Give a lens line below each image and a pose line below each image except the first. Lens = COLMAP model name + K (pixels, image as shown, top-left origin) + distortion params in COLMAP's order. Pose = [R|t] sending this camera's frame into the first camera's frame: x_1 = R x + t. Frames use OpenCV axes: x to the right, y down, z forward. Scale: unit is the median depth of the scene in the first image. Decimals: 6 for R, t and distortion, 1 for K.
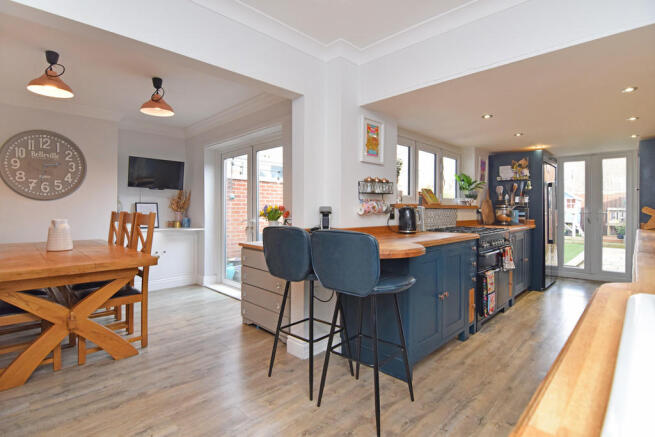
lens RADIAL K [[331.8, 0, 323.0], [0, 331.8, 213.4], [0, 0, 1]] dist [-0.018021, -0.002421]
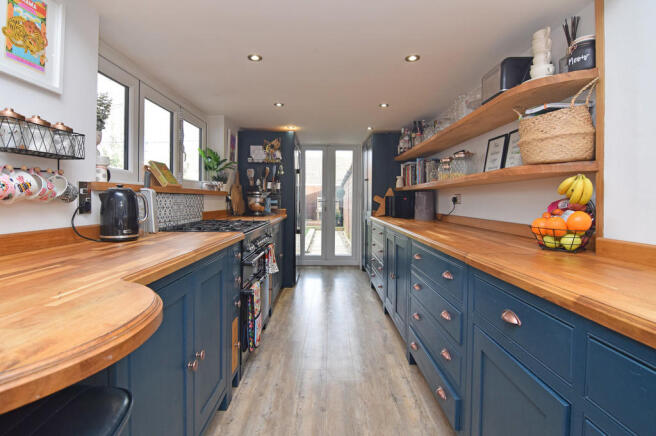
lens RADIAL K [[332.3, 0, 326.4], [0, 332.3, 203.0], [0, 0, 1]] dist [-0.018021, -0.002421]
pose [[0.709602, -0.001764, 0.704600, 0.105514], [-0.000988, 0.999993, 0.003499, 0.000510], [-0.704602, -0.003179, 0.709596, 0.356821]]
